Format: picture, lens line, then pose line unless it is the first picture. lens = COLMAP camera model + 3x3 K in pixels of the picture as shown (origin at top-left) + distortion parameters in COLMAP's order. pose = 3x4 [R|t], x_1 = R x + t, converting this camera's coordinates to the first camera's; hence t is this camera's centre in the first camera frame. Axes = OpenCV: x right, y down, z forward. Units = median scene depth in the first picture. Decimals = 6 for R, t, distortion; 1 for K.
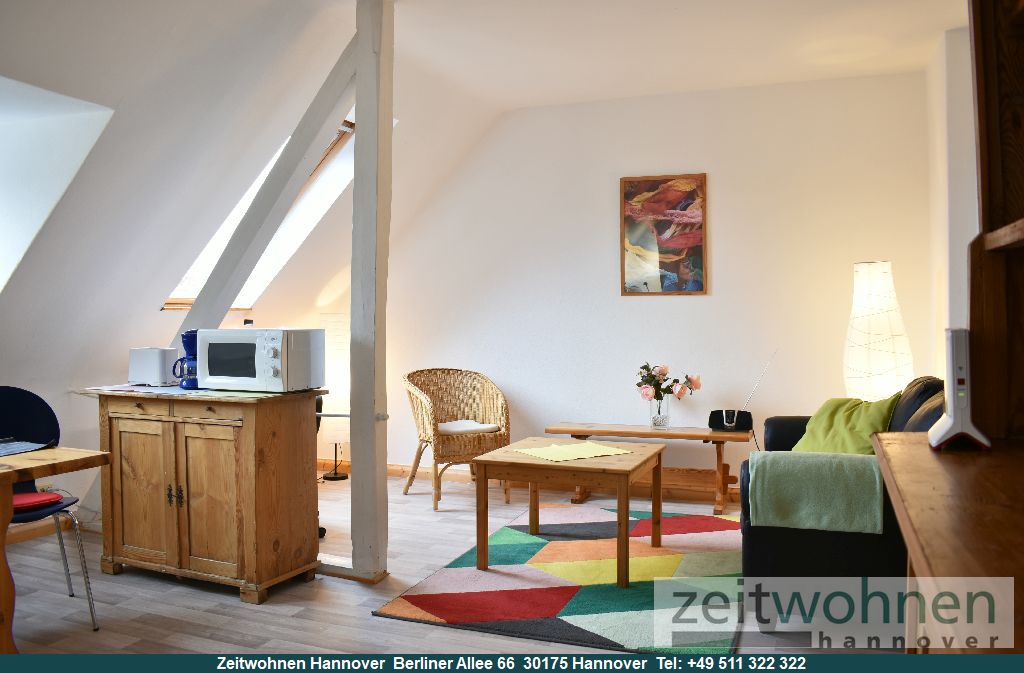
lens RADIAL K [[819.5, 0, 512.0], [0, 819.5, 336.5], [0, 0, 1]] dist [-0.096665, -0.000806]
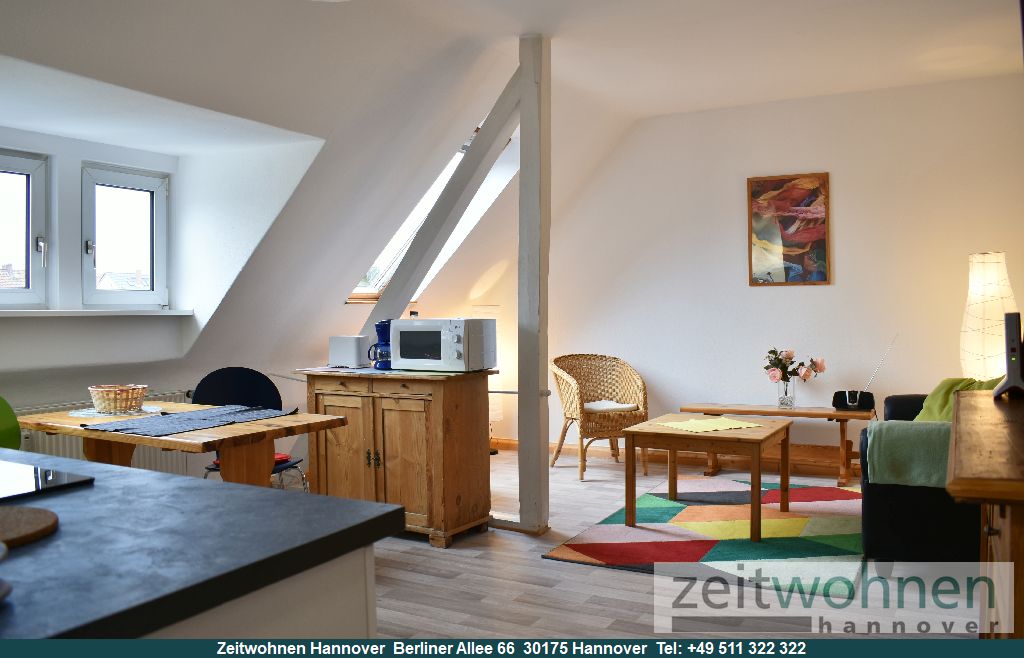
lens RADIAL K [[822.1, 0, 512.0], [0, 822.1, 329.0], [0, 0, 1]] dist [-0.091119, -0.001551]
pose [[0.990065, -0.006660, -0.140450, -0.033047], [0.006983, 0.999974, 0.001812, 0.003166], [0.140434, -0.002775, 0.990086, -0.144910]]
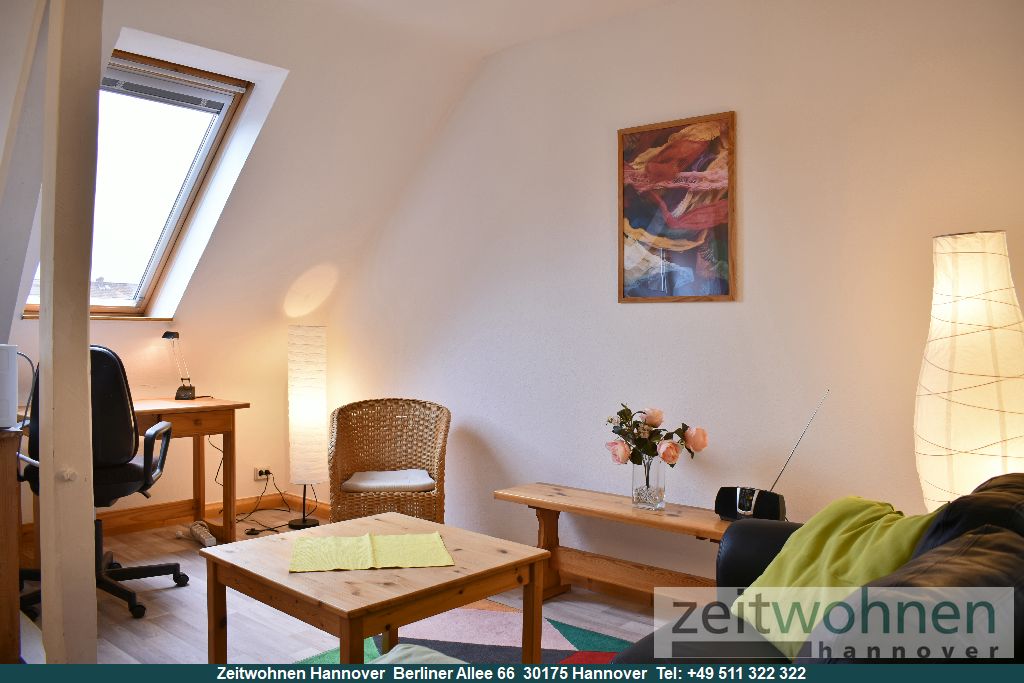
lens RADIAL K [[807.0, 0, 512.0], [0, 807.0, 341.5], [0, 0, 1]] dist [-0.083244, -0.000014]
pose [[0.943621, 0.014693, -0.330702, 0.333346], [-0.018145, 0.999808, -0.007353, -0.013772], [0.330531, 0.012939, 0.943707, 0.415423]]
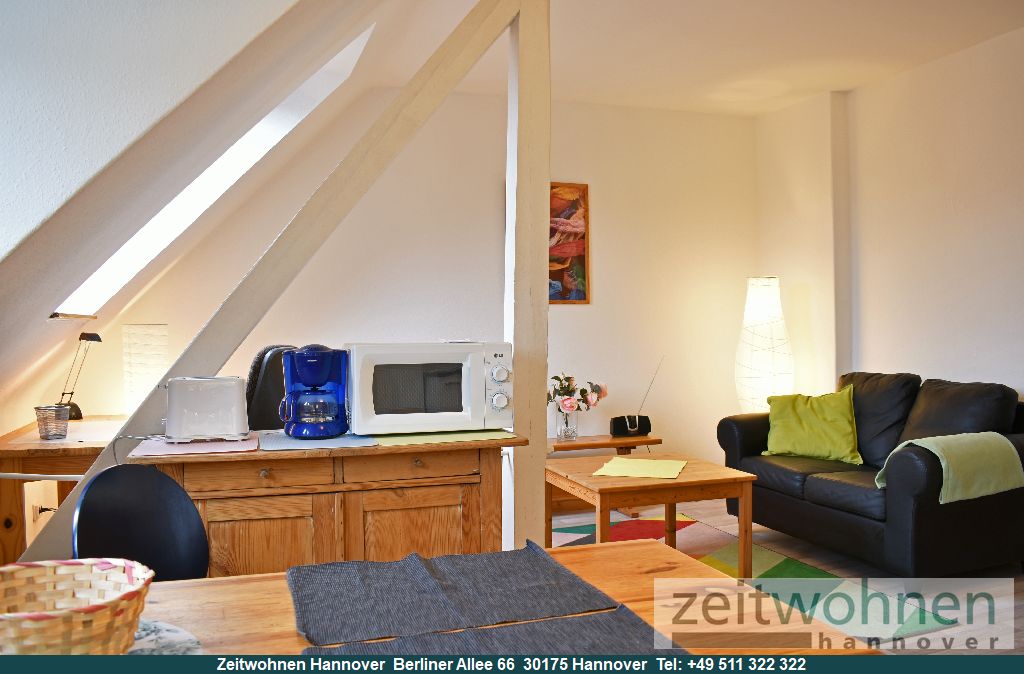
lens RADIAL K [[819.5, 0, 512.0], [0, 819.5, 337.0], [0, 0, 1]] dist [-0.096665, -0.000806]
pose [[0.762806, -0.012165, 0.646513, -0.580741], [0.022028, 0.999732, -0.007180, -0.006080], [-0.646252, 0.019718, 0.762869, 0.337661]]
